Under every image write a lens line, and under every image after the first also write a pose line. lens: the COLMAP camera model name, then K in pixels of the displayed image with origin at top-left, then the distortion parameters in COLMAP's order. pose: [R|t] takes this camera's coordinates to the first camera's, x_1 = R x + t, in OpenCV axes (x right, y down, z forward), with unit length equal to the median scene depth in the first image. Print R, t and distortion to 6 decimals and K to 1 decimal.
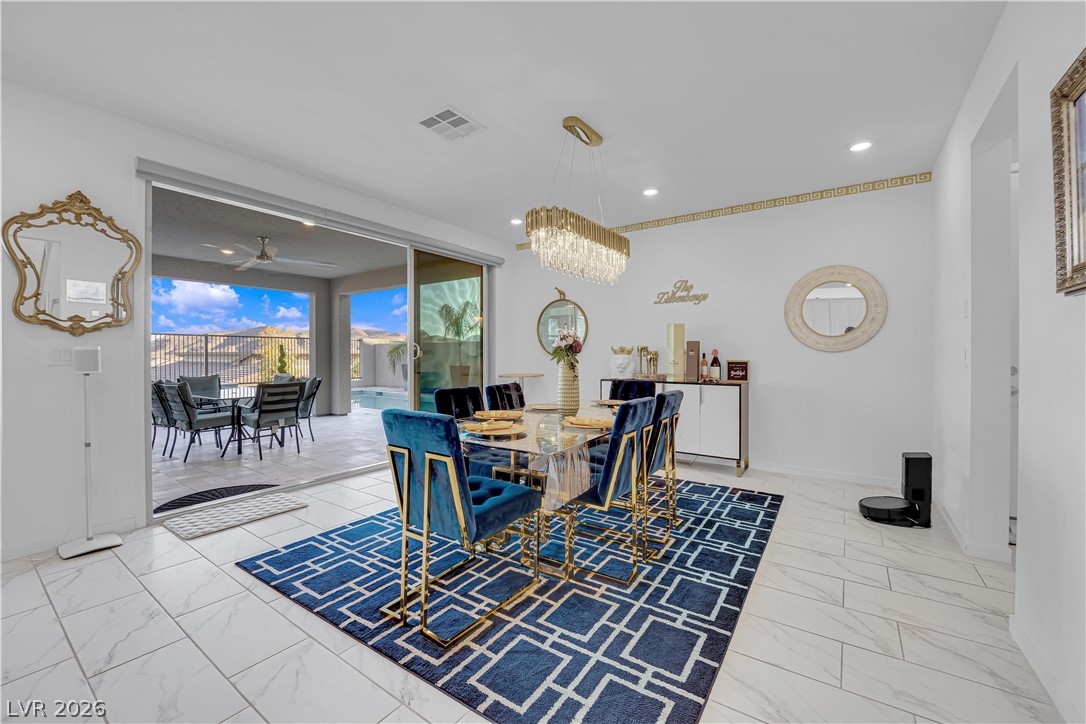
lens RADIAL K [[436.5, 0, 541.3], [0, 436.5, 360.0], [0, 0, 1]] dist [-0.012028, -0.002392]
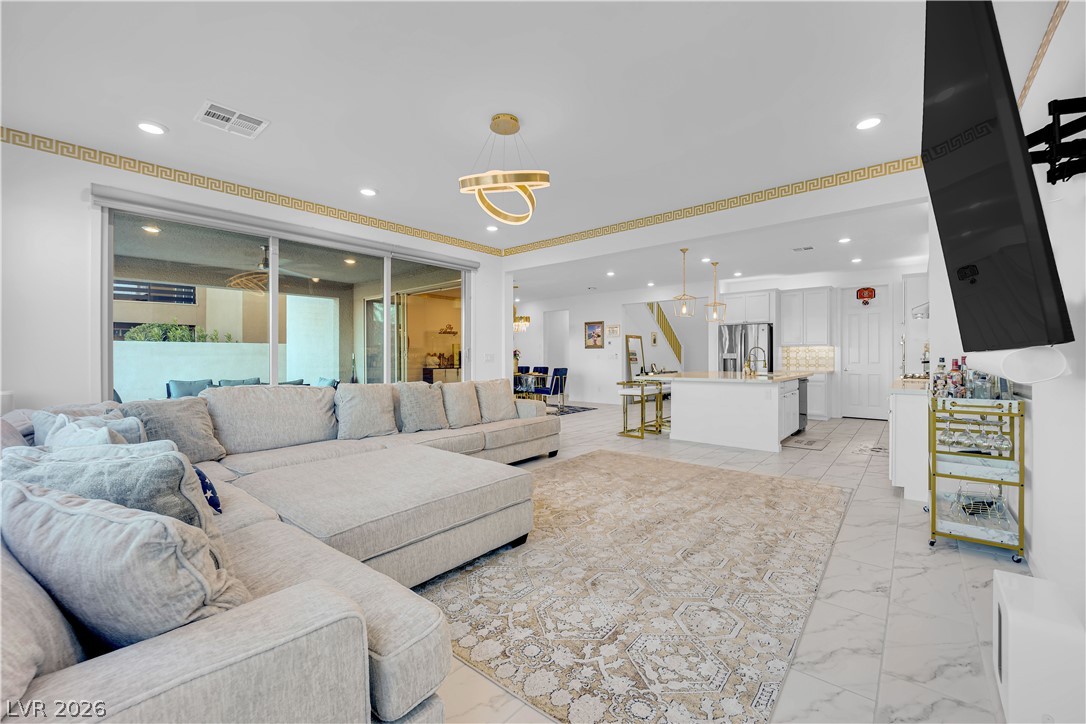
lens RADIAL K [[436.5, 0, 559.7], [0, 436.5, 357.4], [0, 0, 1]] dist [-0.012028, -0.002392]
pose [[0.062200, 0.000964, 0.998063, -1.954968], [0.019481, 0.999808, -0.002179, 0.008263], [-0.997874, 0.019579, 0.062169, 0.270509]]
